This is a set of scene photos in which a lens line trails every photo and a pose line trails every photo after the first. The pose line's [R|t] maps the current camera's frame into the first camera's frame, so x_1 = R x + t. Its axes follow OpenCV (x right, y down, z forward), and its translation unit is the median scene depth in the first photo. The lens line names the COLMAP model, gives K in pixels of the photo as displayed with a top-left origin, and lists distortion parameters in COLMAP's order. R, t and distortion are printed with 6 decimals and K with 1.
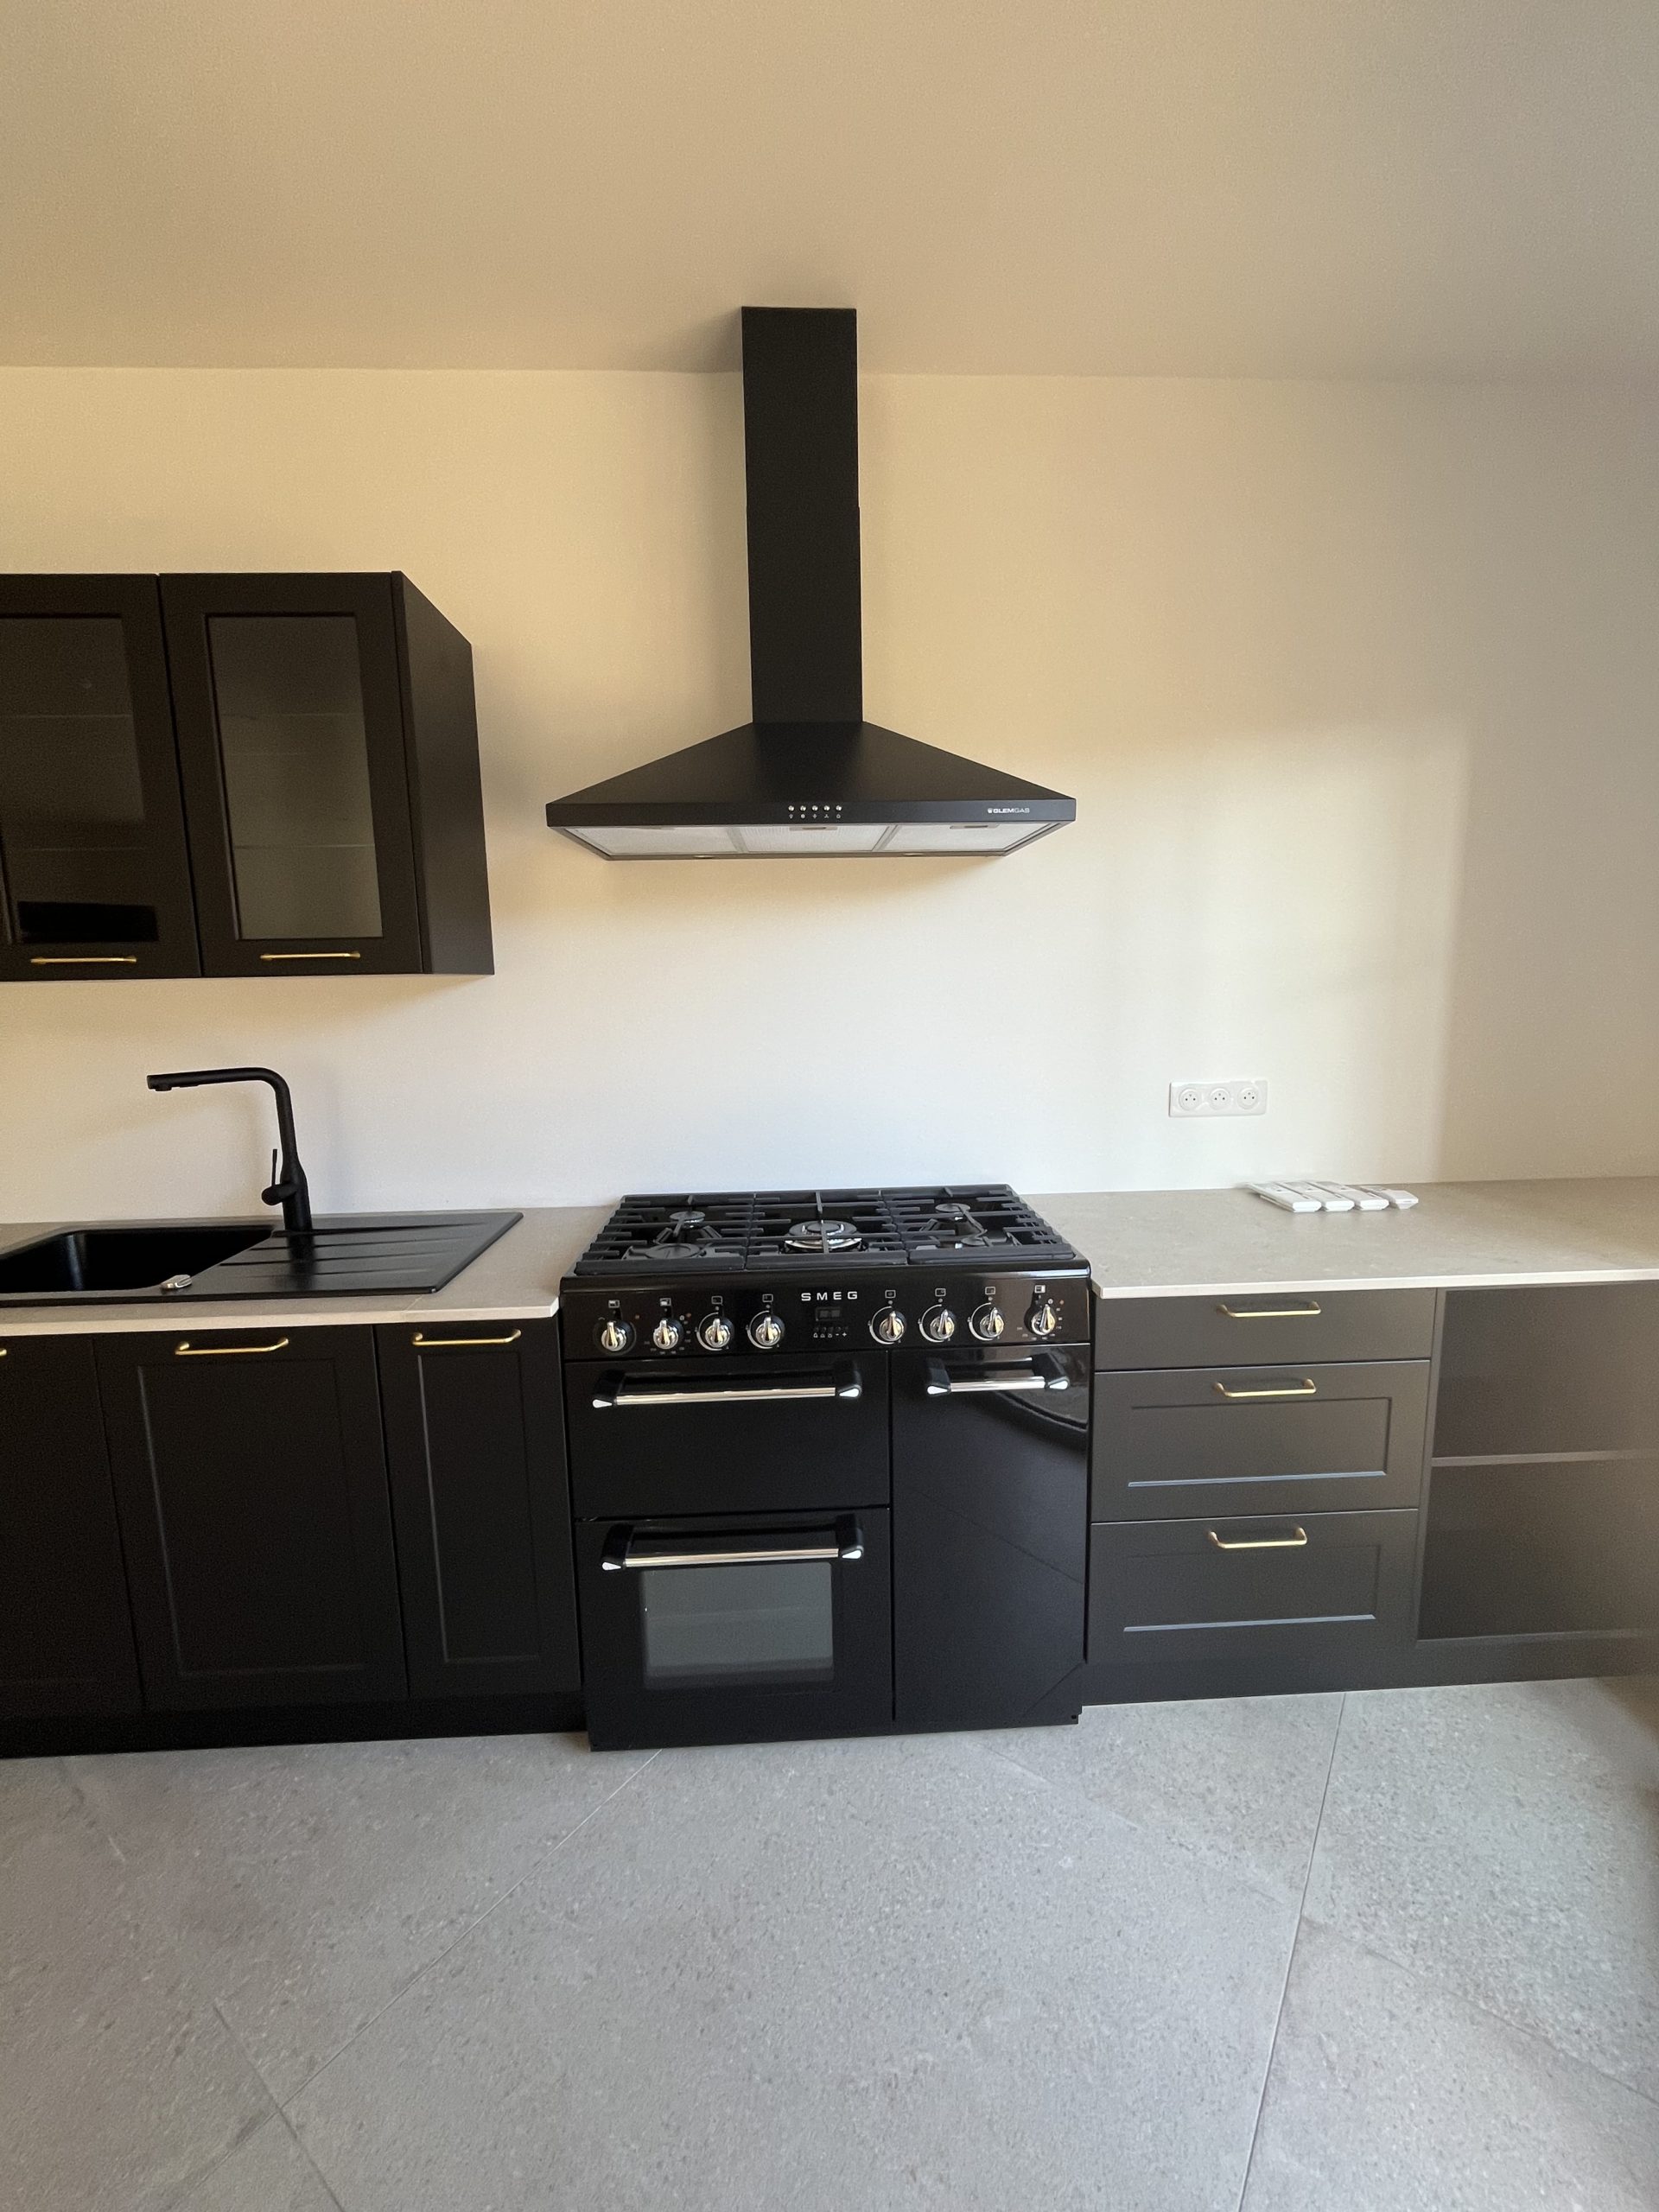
lens RADIAL K [[883.2, 0, 829.5], [0, 883.2, 1106.0], [0, 0, 1]] dist [-0.001251, -0.000023]
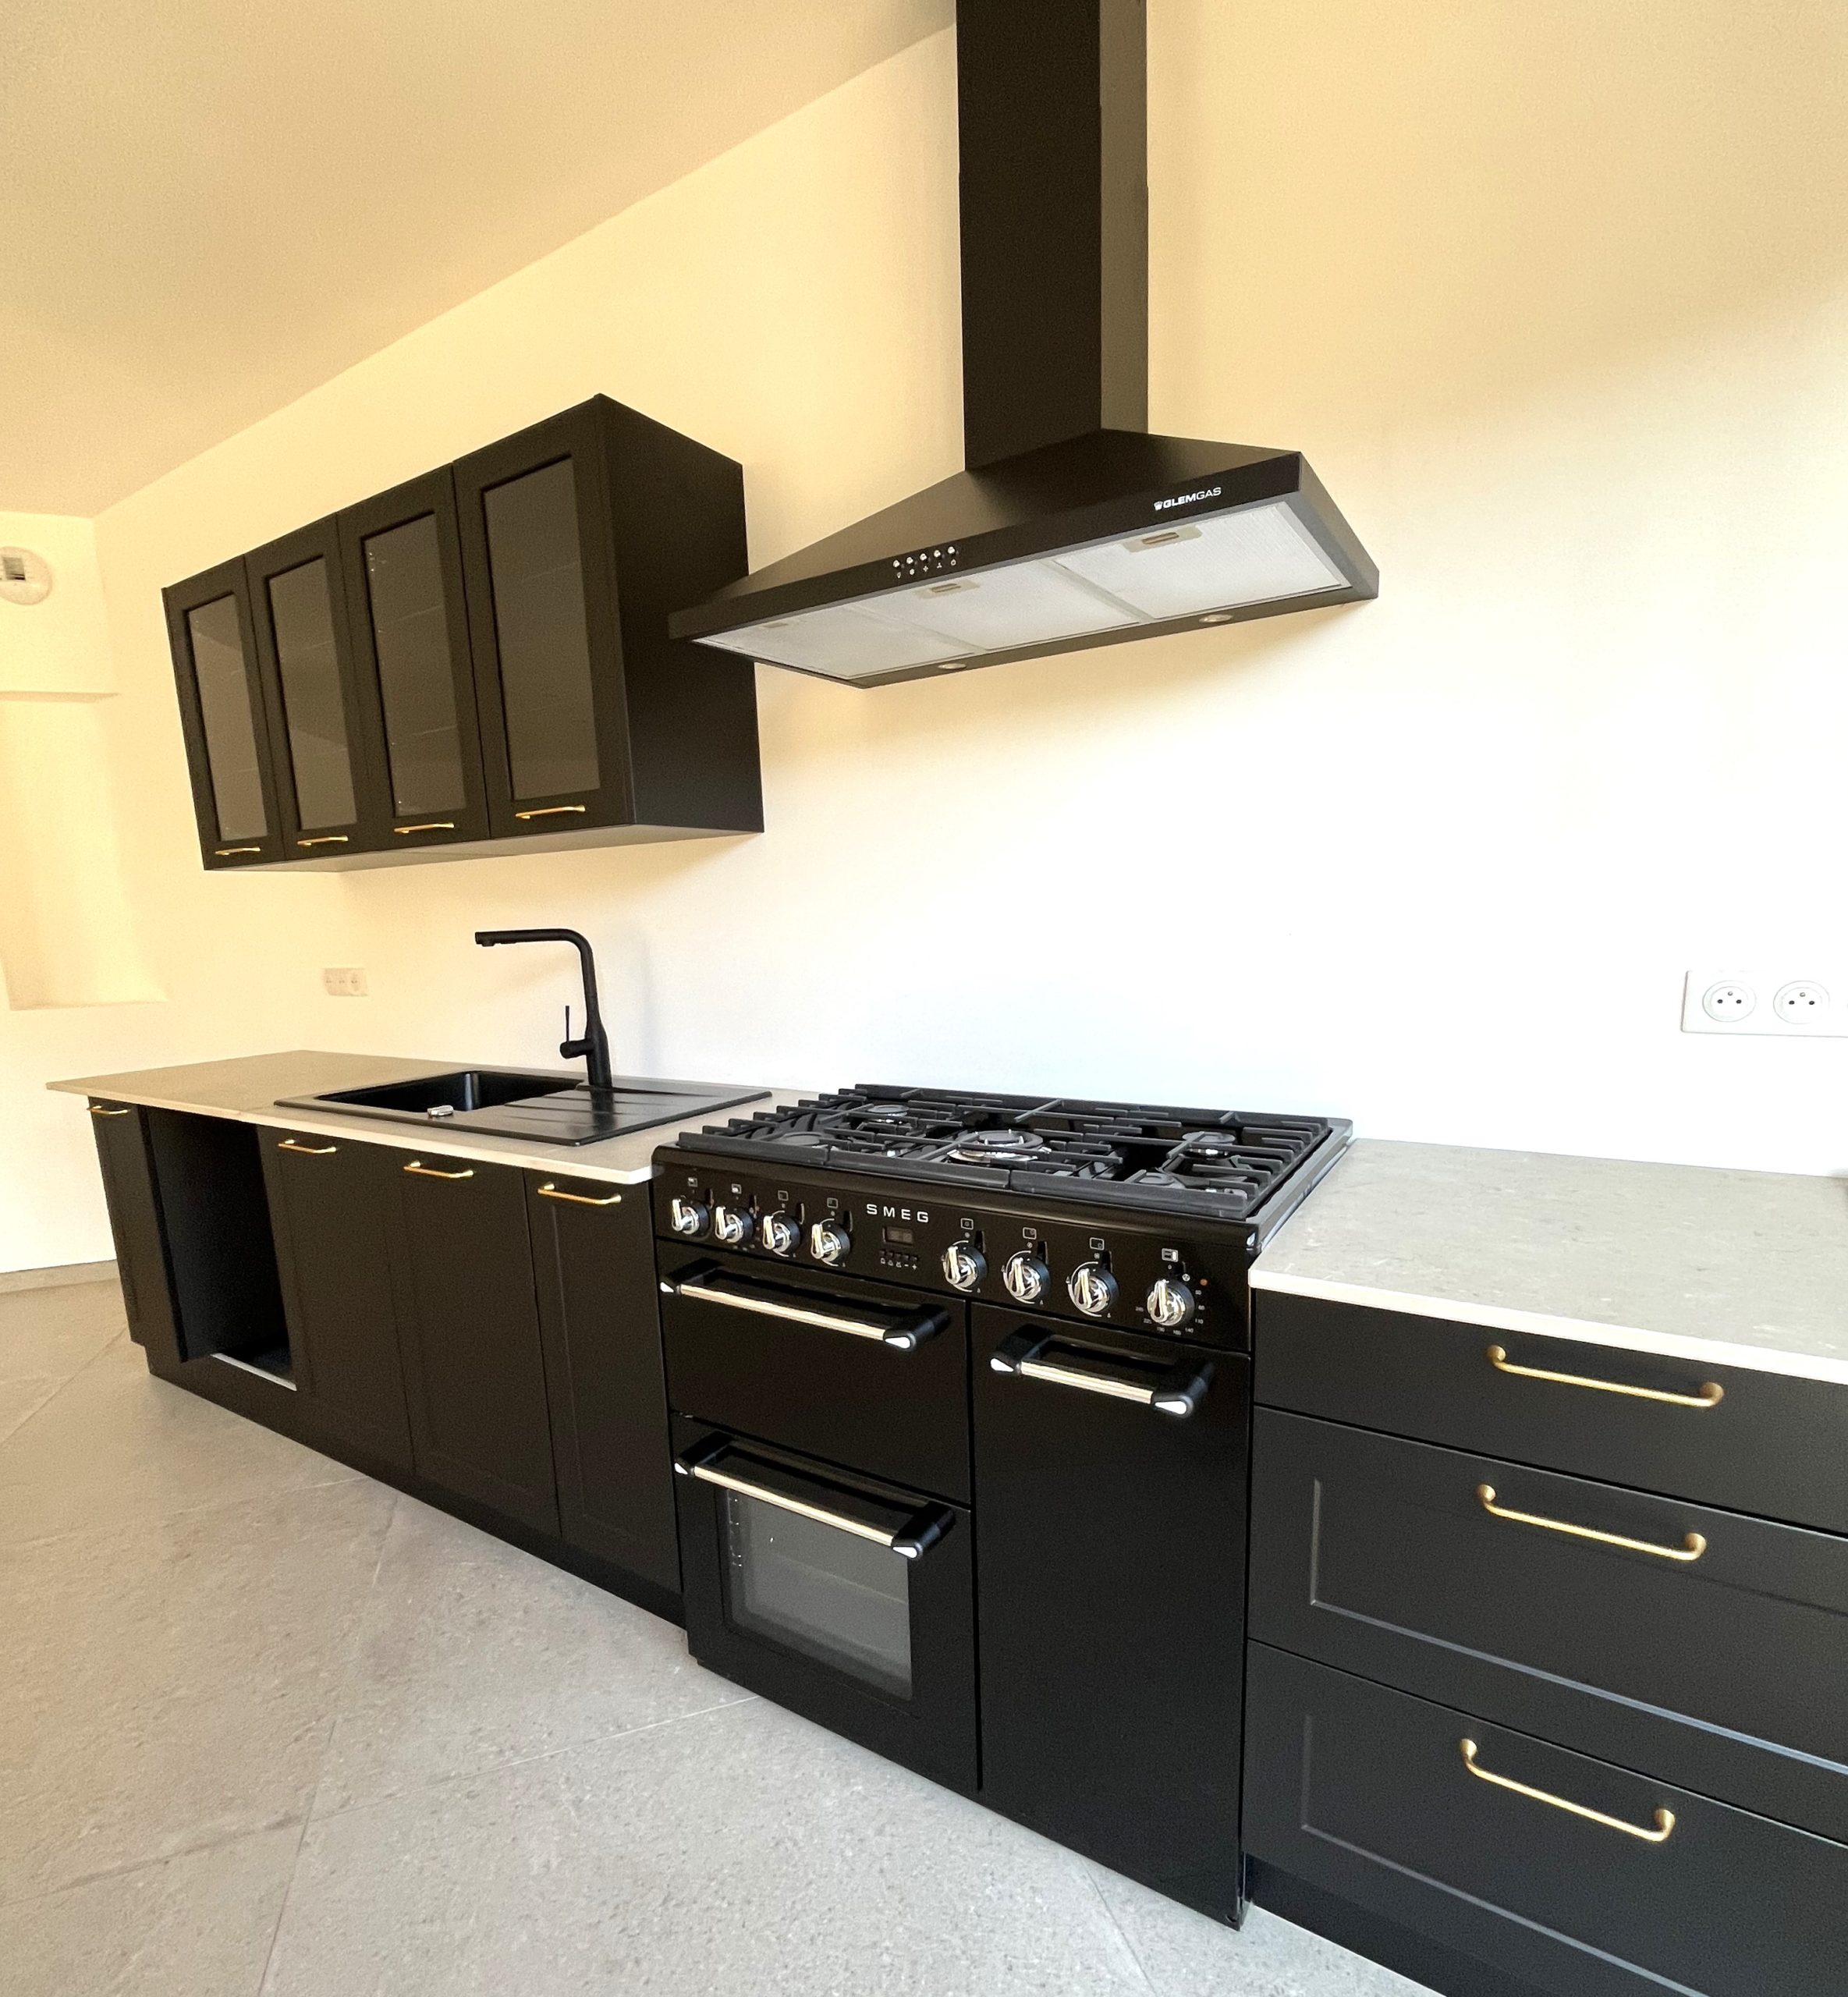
lens RADIAL K [[1007.8, 0, 919.5], [0, 1007.8, 1080.4], [0, 0, 1]] dist [0.000025, 0.000980]
pose [[0.823547, 0.085101, -0.560828, 0.483708], [-0.058268, 0.996144, 0.065593, 0.041107], [0.564247, -0.021341, 0.825330, 0.284276]]
